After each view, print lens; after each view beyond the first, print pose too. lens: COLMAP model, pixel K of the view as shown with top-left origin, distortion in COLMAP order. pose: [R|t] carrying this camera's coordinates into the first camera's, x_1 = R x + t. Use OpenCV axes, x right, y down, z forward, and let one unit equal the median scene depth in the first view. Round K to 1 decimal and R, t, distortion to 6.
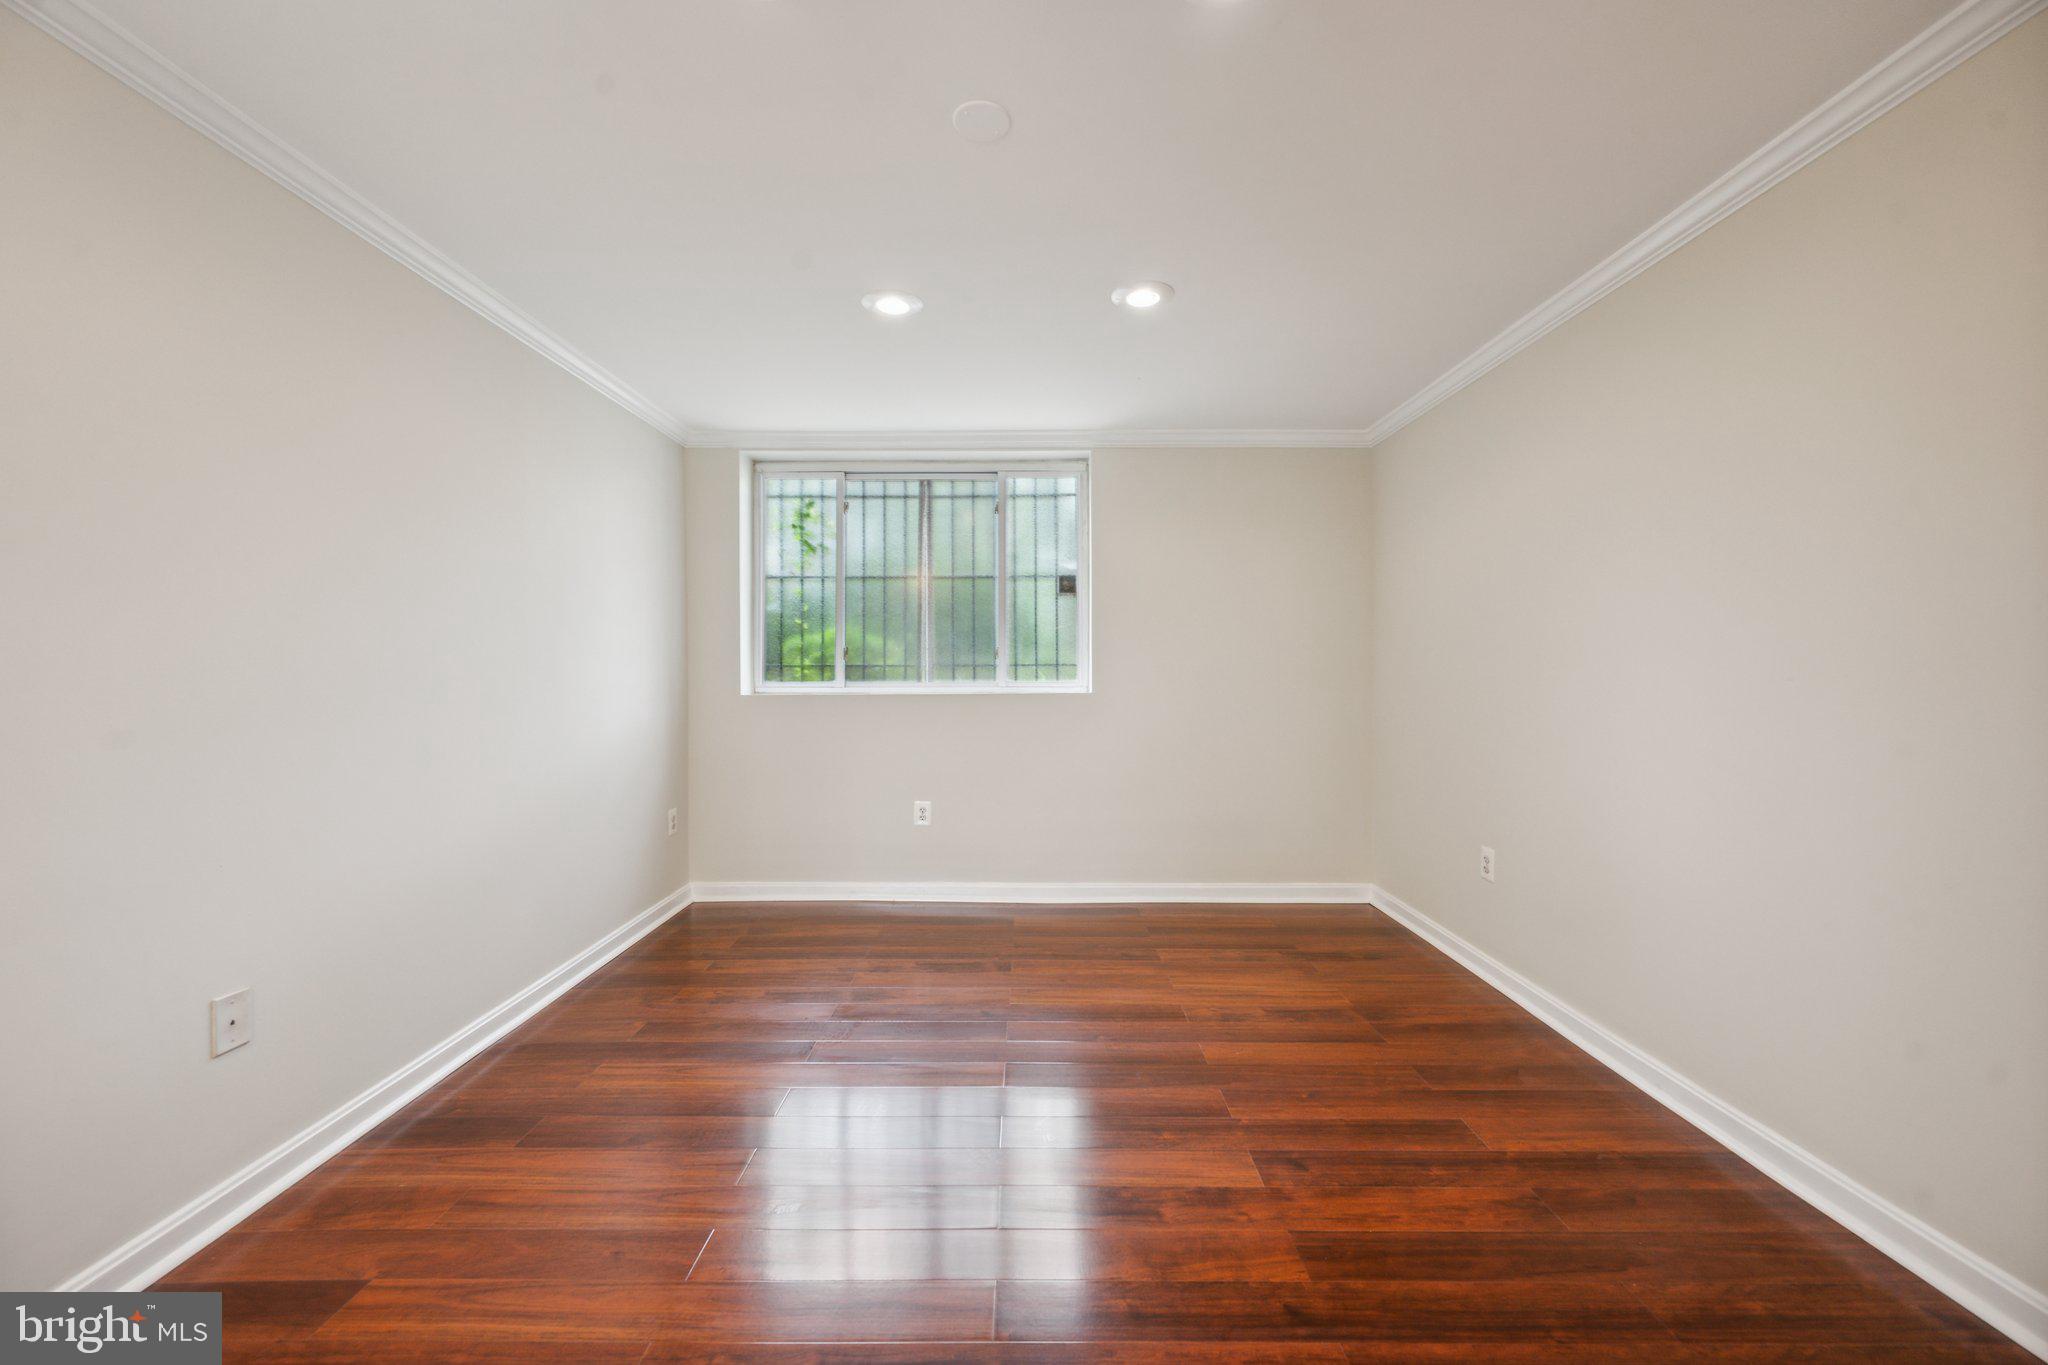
lens RADIAL K [[803.6, 0, 1024.0], [0, 803.6, 682.5], [0, 0, 1]] dist [0.000655, -0.000145]
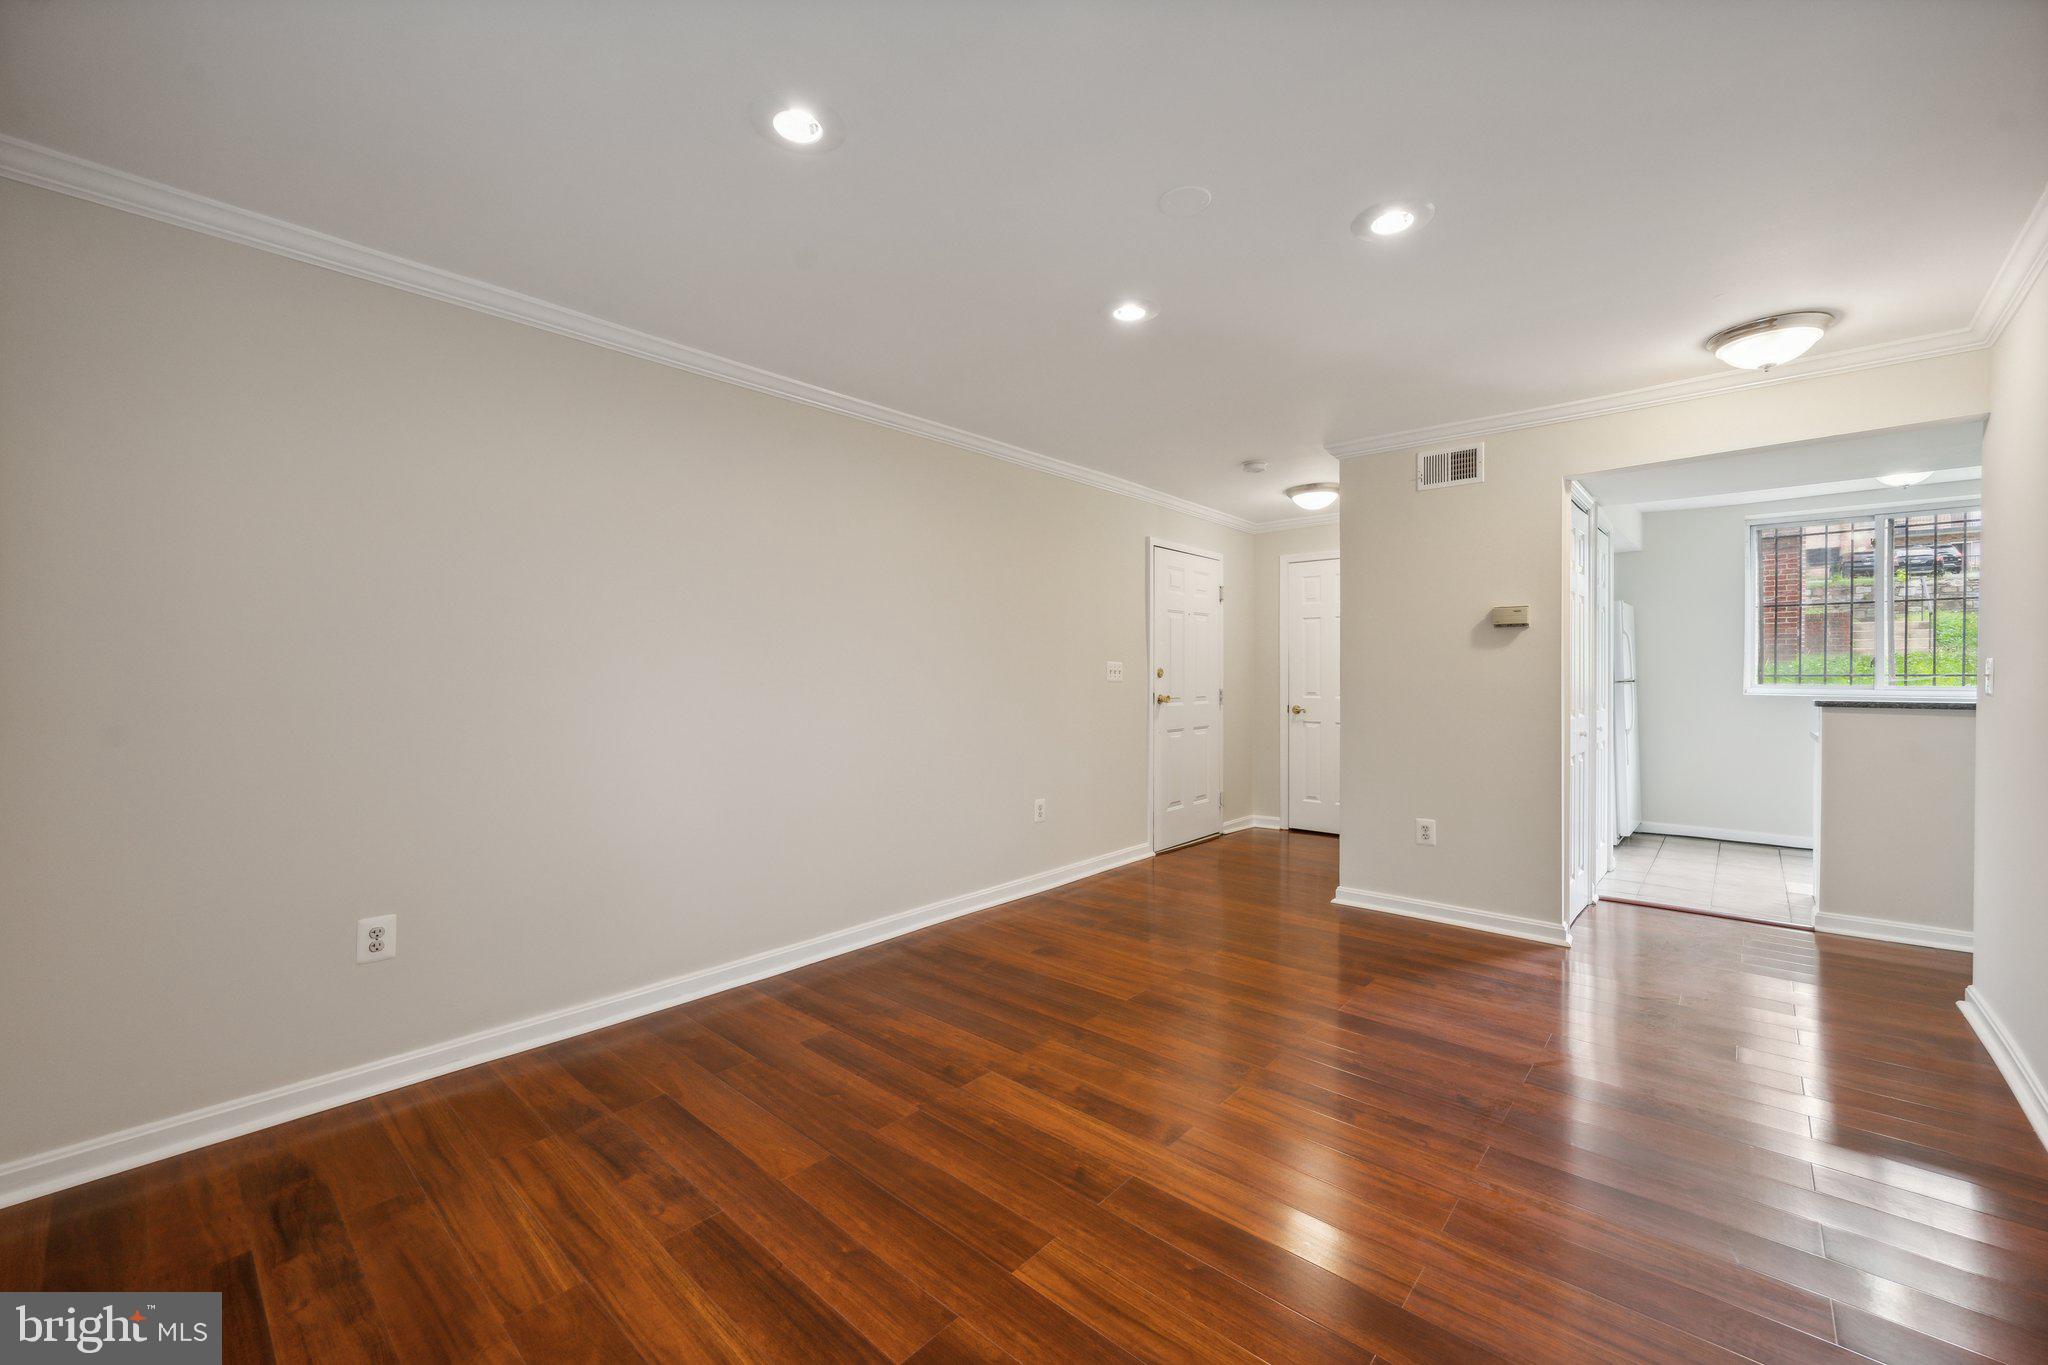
lens RADIAL K [[803.6, 0, 1024.0], [0, 803.6, 682.5], [0, 0, 1]] dist [0.000655, -0.000145]
pose [[-0.751058, -0.001821, 0.660233, -0.559437], [0.008696, 0.999882, 0.012650, -0.022012], [-0.660179, 0.015242, -0.750954, 1.791093]]
